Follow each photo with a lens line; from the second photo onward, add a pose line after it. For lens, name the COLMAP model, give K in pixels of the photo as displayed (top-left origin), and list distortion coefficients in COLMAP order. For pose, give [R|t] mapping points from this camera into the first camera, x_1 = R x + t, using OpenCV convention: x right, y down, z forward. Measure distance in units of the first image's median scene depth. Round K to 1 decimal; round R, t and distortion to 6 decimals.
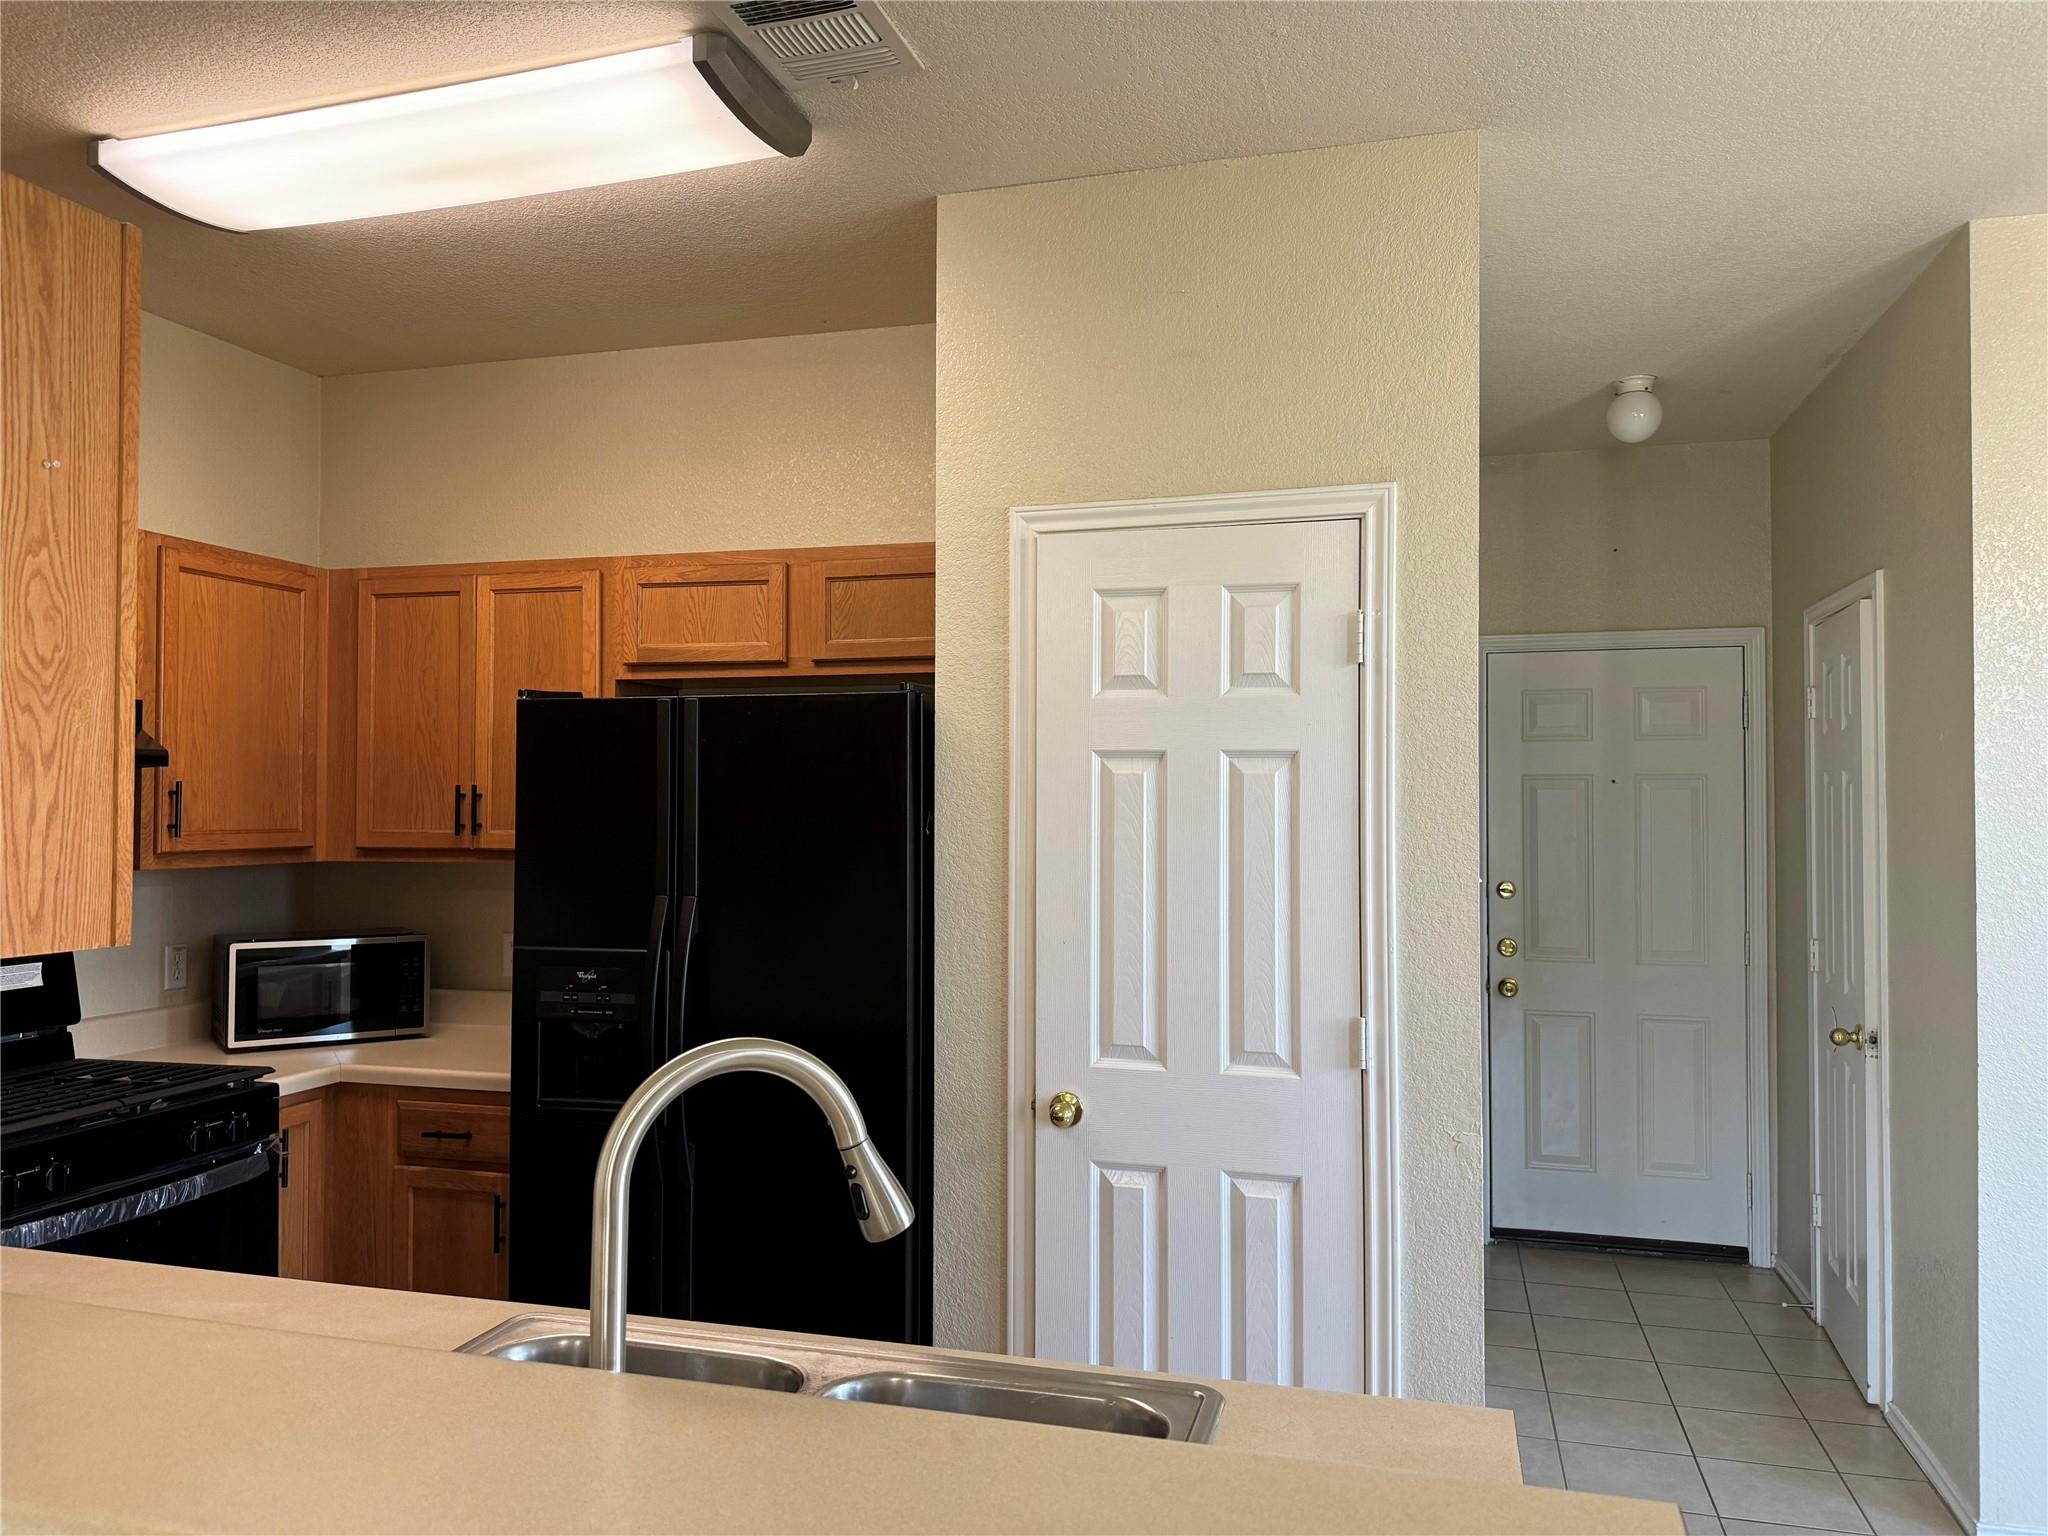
lens RADIAL K [[1440.4, 0, 1021.3], [0, 1440.4, 778.6], [0, 0, 1]] dist [0.068167, -0.083123]
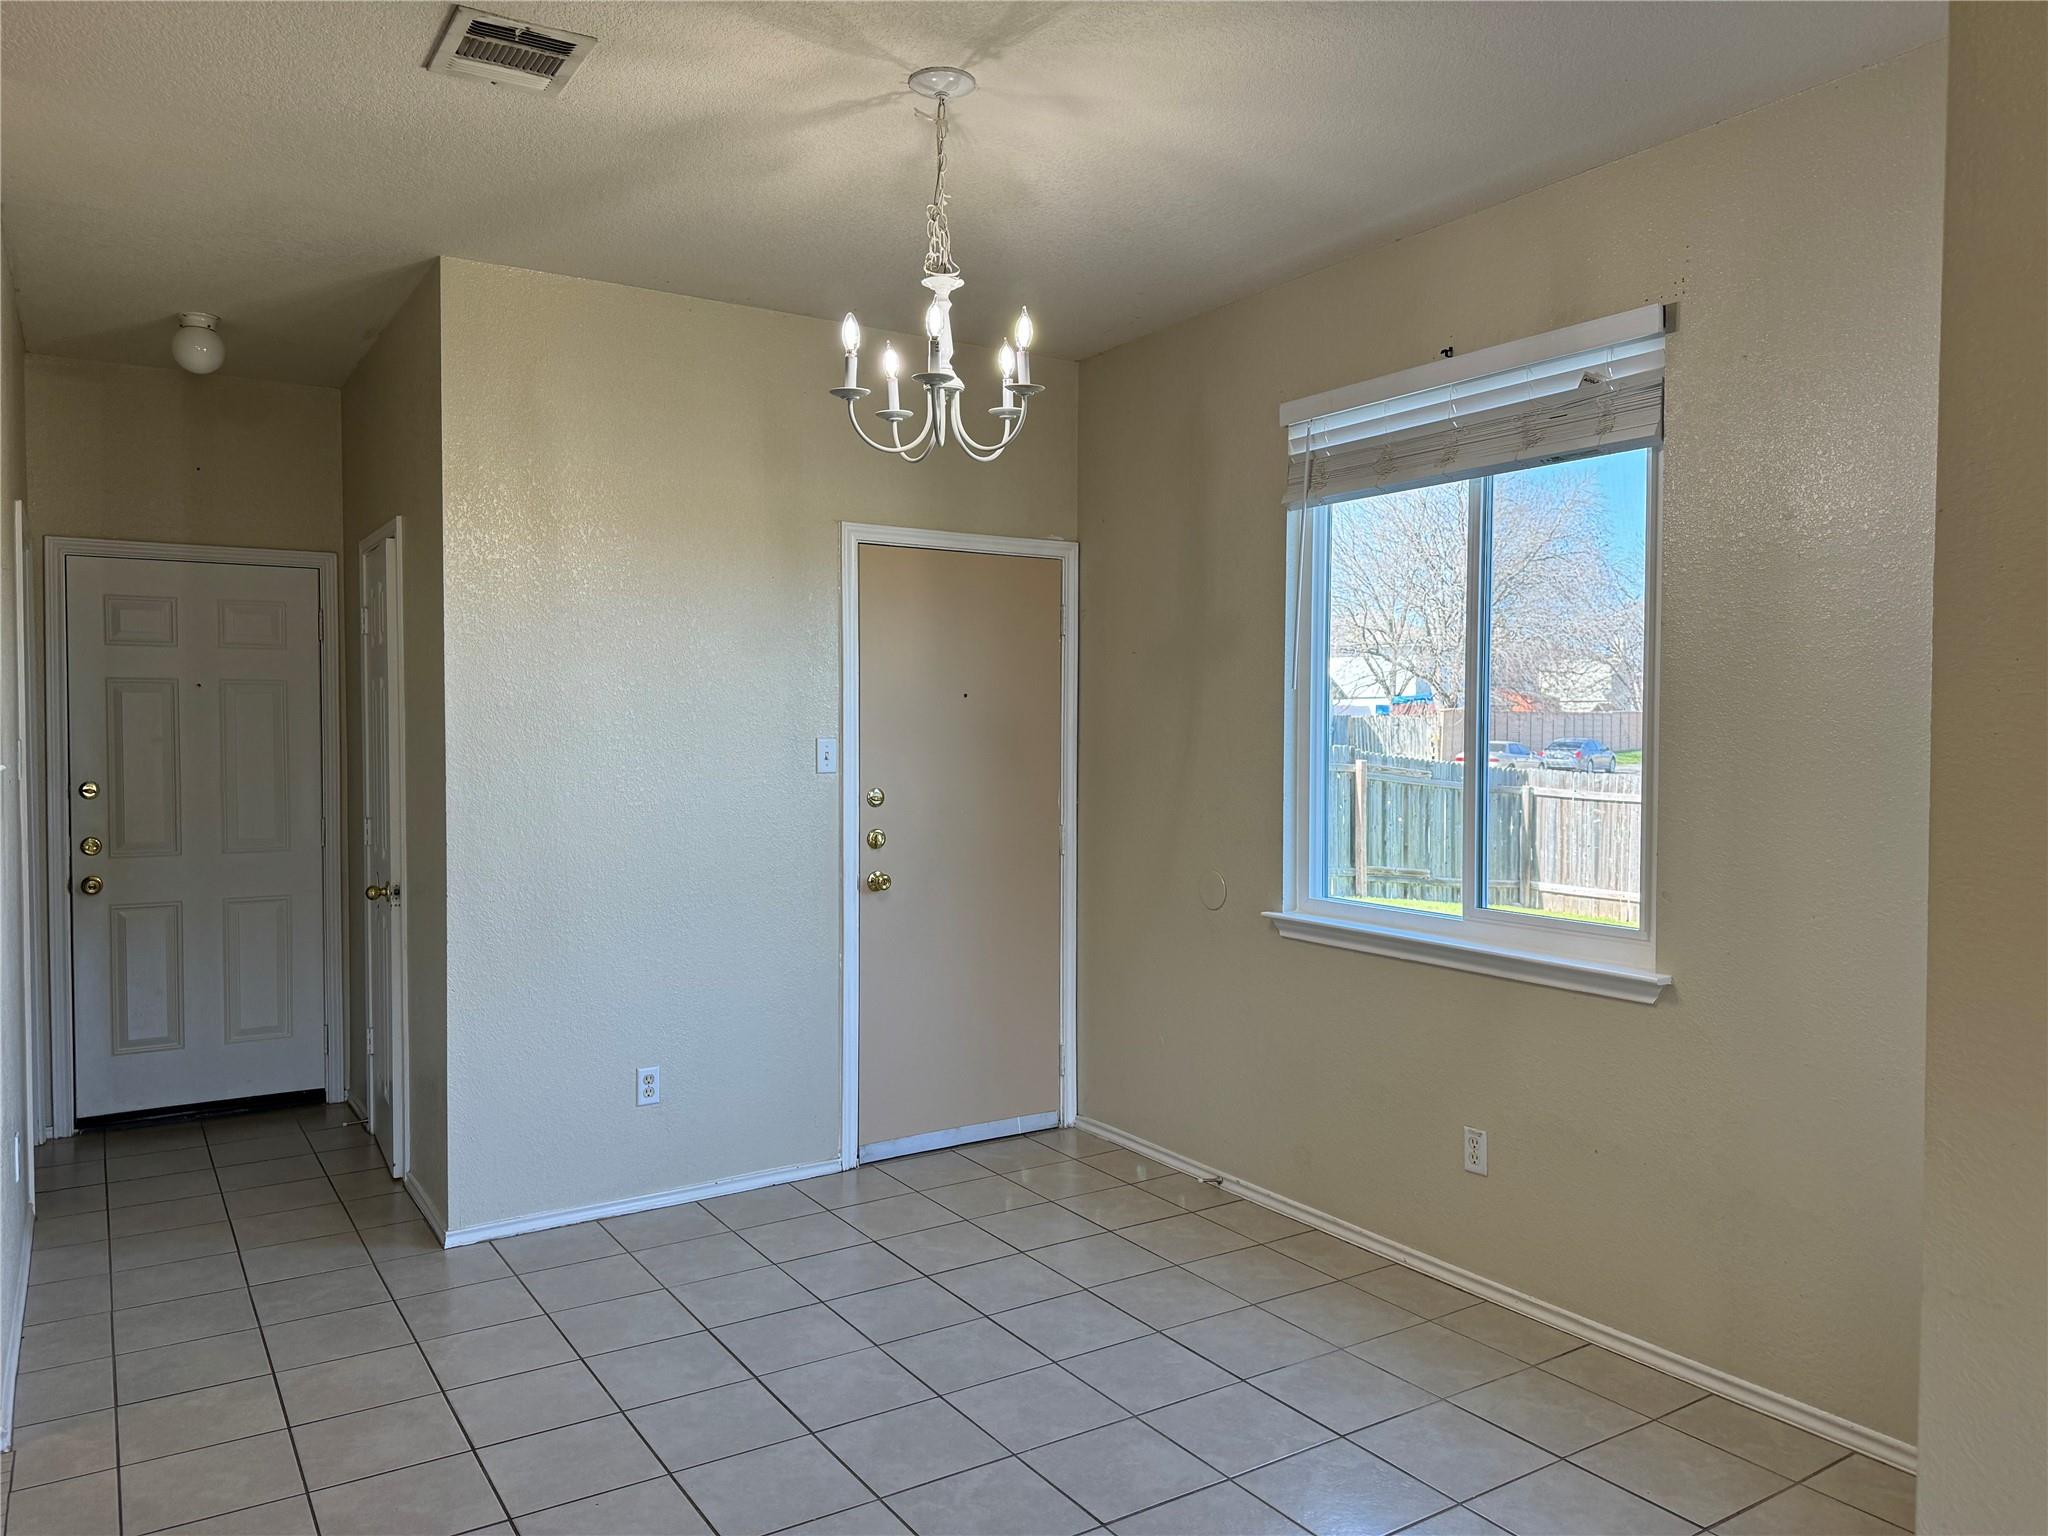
lens RADIAL K [[1440.4, 0, 1016.9], [0, 1440.4, 766.4], [0, 0, 1]] dist [0.068167, -0.083123]
pose [[0.668666, -0.022422, 0.743224, 0.013865], [-0.012597, 0.999060, 0.041474, 0.015635], [-0.743456, -0.037095, 0.667755, -0.285935]]
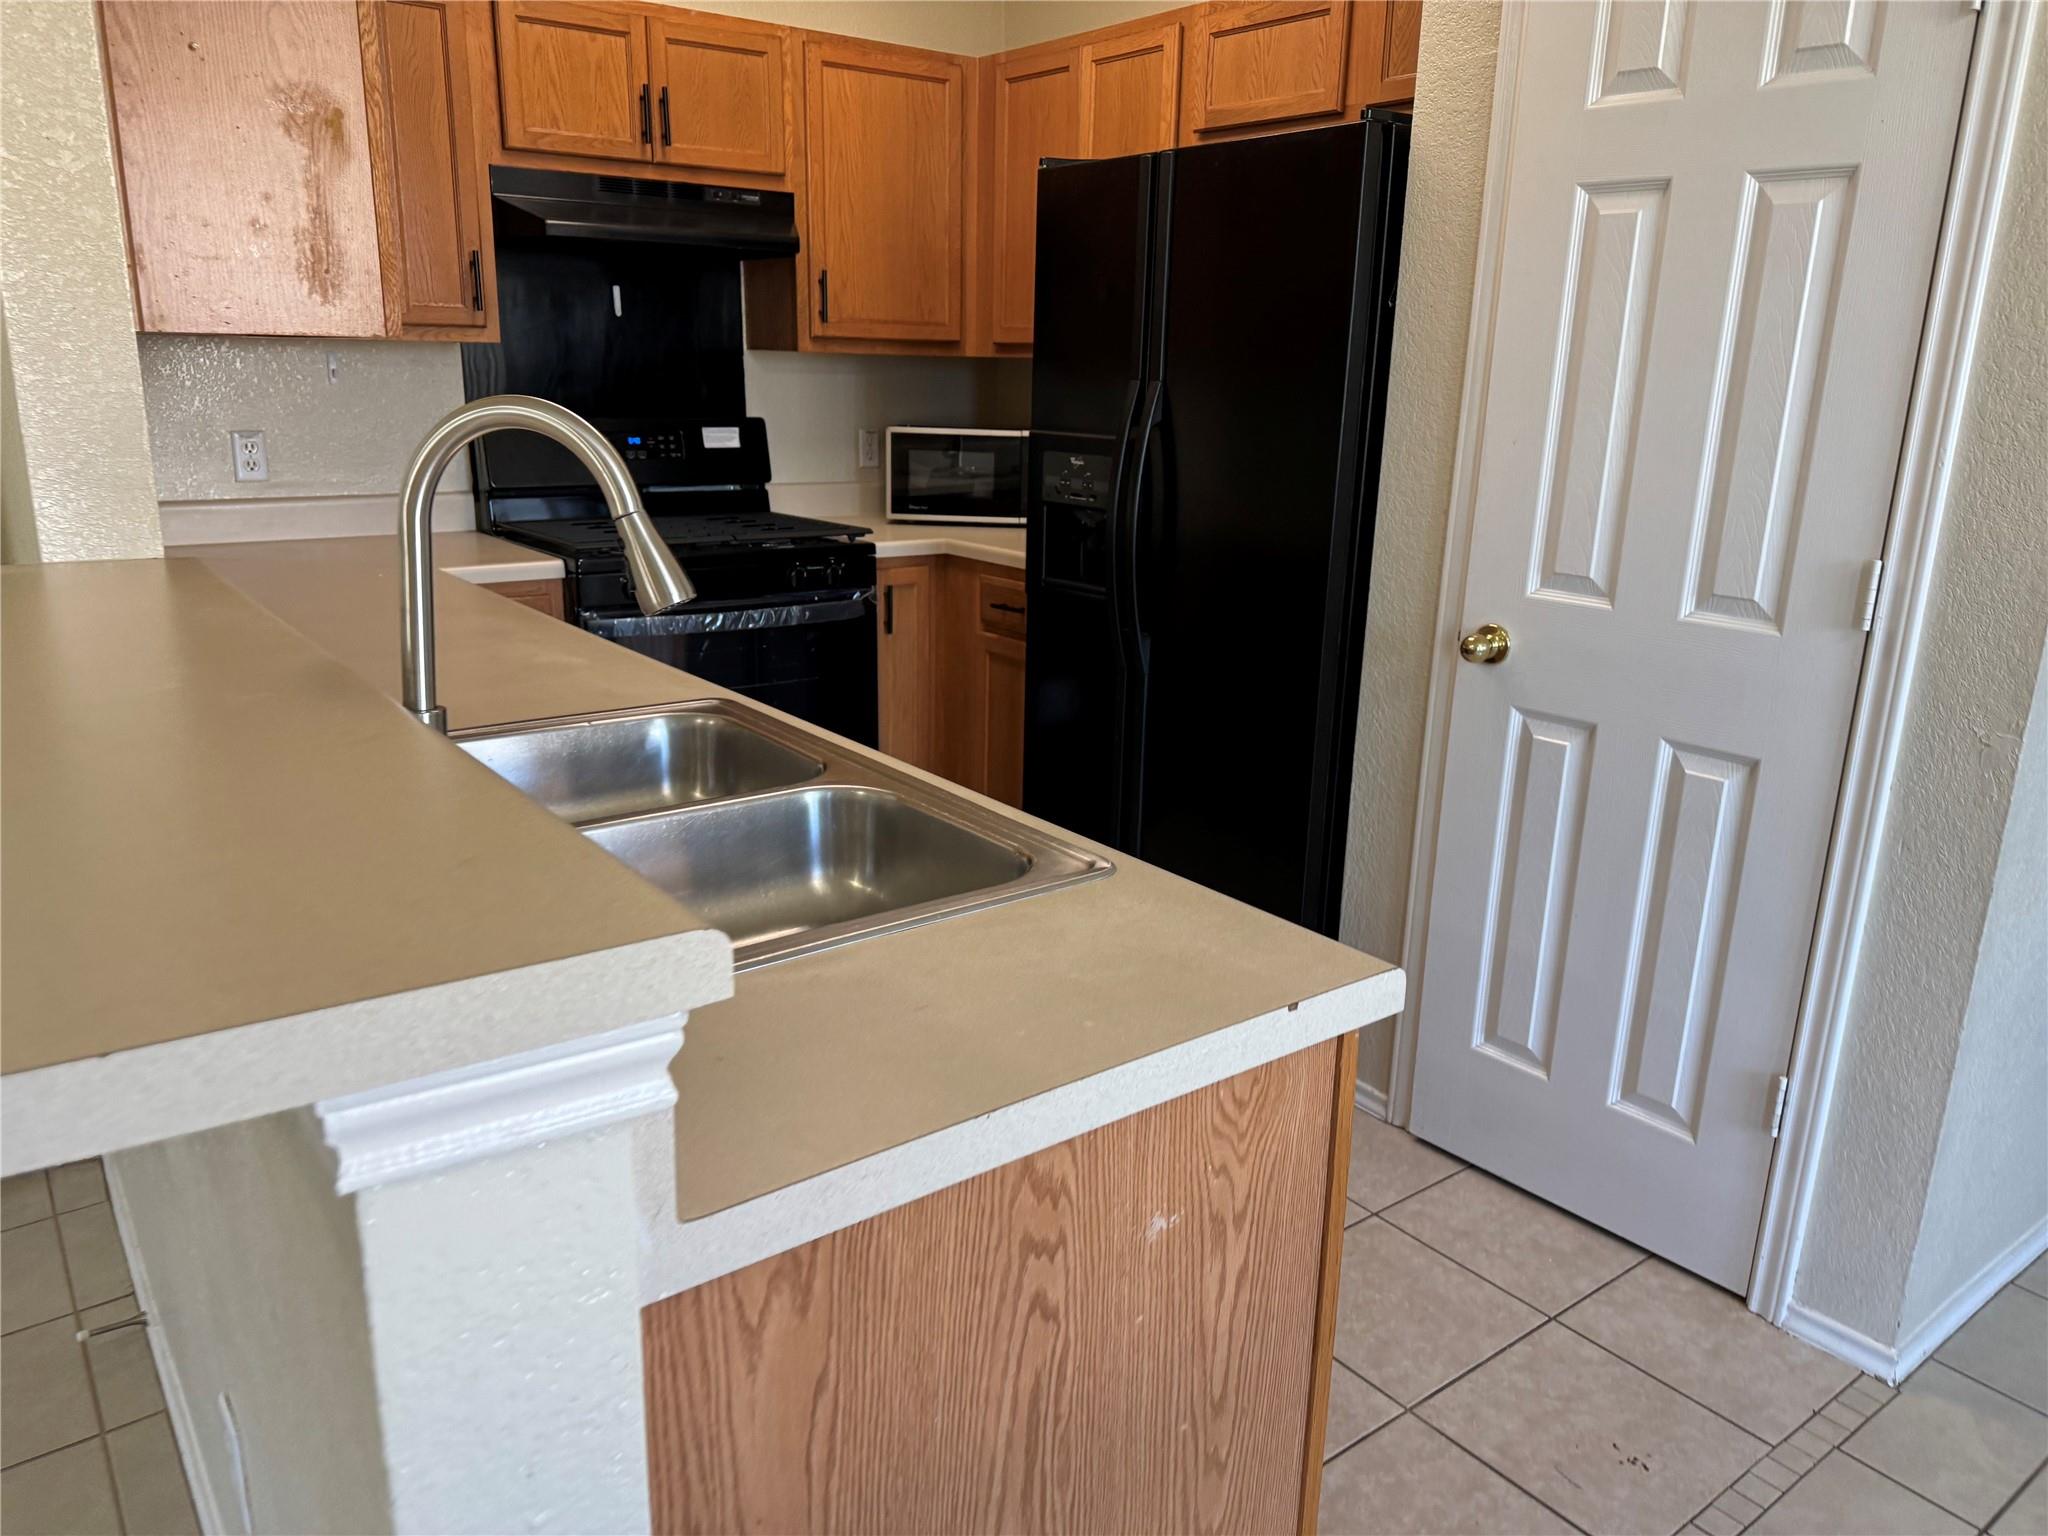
lens RADIAL K [[1440.4, 0, 1044.4], [0, 1440.4, 773.5], [0, 0, 1]] dist [0.068167, -0.083123]
pose [[0.800730, 0.177708, -0.572058, 0.304219], [-0.008145, 0.958124, 0.286238, 0.057562], [0.598970, -0.224540, 0.768646, 0.163436]]
